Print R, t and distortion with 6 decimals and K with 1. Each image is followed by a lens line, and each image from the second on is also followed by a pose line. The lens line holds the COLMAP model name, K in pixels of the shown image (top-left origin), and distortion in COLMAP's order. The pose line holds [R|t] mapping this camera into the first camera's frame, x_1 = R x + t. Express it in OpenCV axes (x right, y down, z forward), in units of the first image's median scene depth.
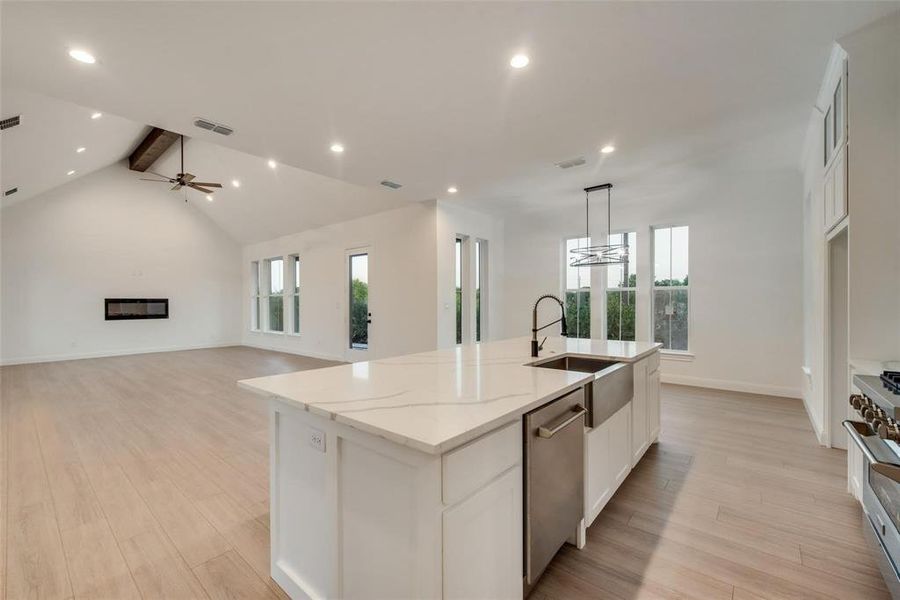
lens RADIAL K [[367.2, 0, 452.7], [0, 367.2, 304.6], [0, 0, 1]] dist [-0.007182, -0.000746]
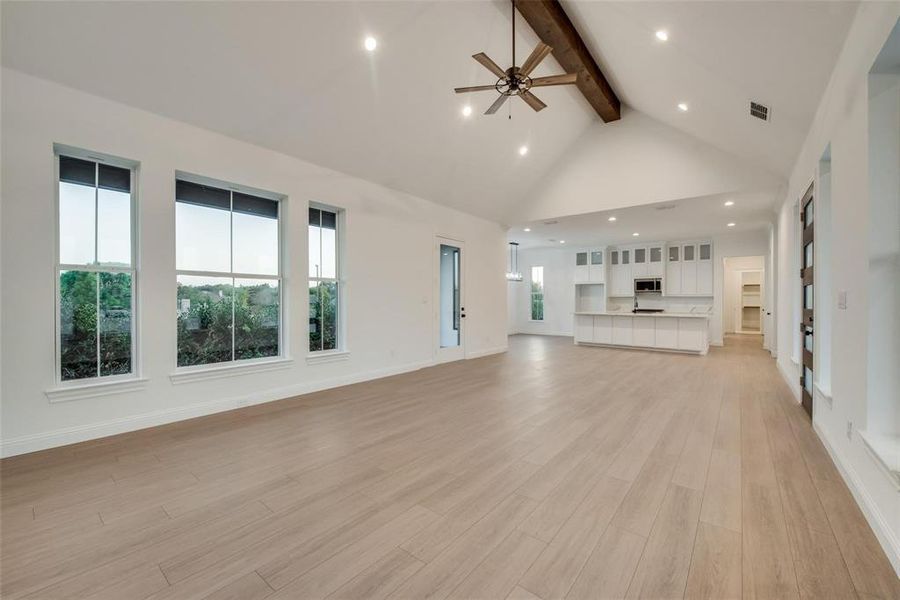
lens RADIAL K [[367.2, 0, 448.3], [0, 367.2, 299.6], [0, 0, 1]] dist [-0.007182, -0.000746]
pose [[-0.023750, 0.006646, 0.999696, -1.636644], [0.004420, 0.999969, -0.006543, 0.009315], [-0.999708, 0.004263, -0.023779, 1.400519]]
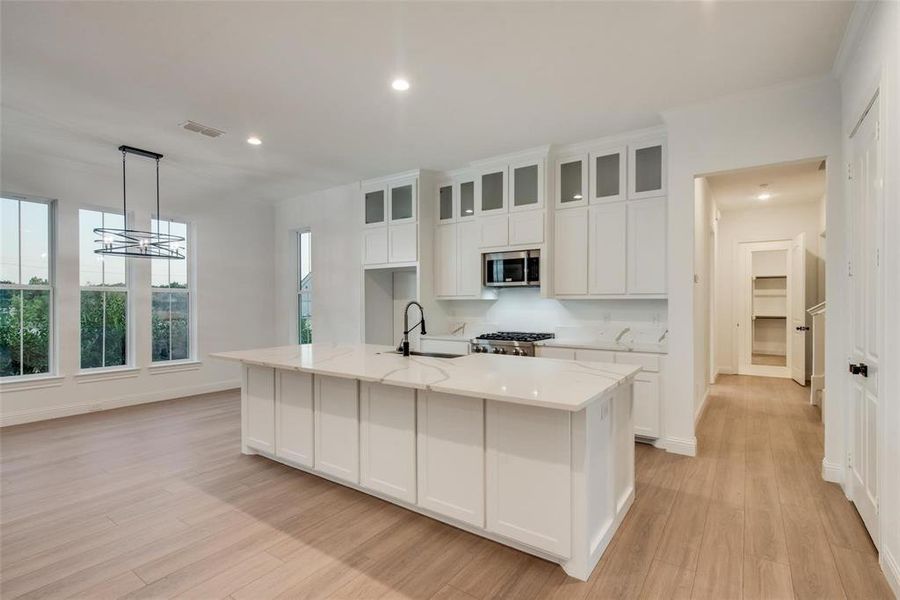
lens RADIAL K [[429.2, 0, 451.2], [0, 429.2, 302.3], [0, 0, 1]] dist [0.006757, 0.000621]
pose [[-0.090888, 0.004870, 0.995849, -0.512560], [0.008274, 0.999957, -0.004135, -0.007443], [-0.995827, 0.007864, -0.090925, 0.453125]]
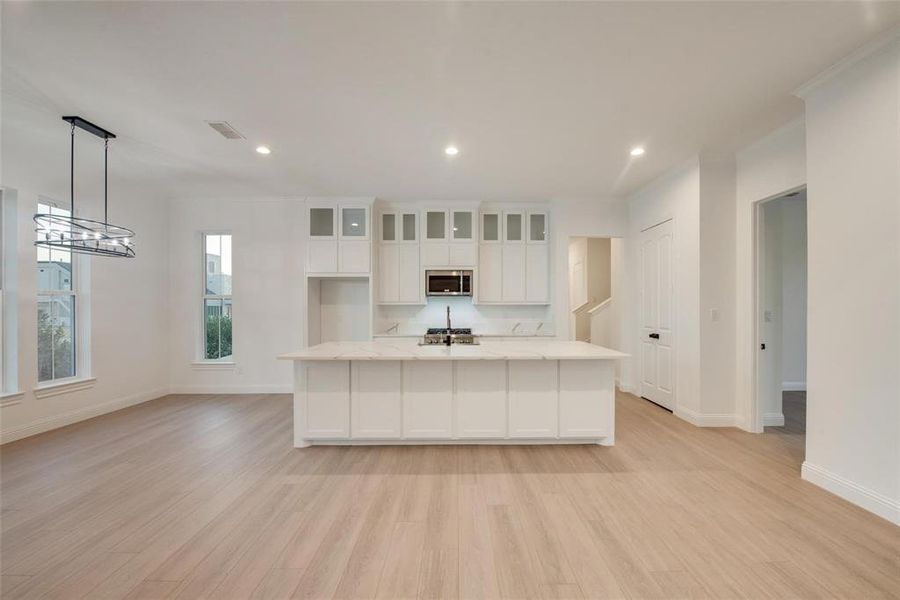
lens RADIAL K [[367.2, 0, 461.4], [0, 367.2, 304.3], [0, 0, 1]] dist [-0.007182, -0.000746]
pose [[-0.654588, 0.009779, 0.755923, -0.460626], [0.009959, 0.999941, -0.004311, -0.012034], [-0.755920, 0.004706, -0.654647, 0.914774]]
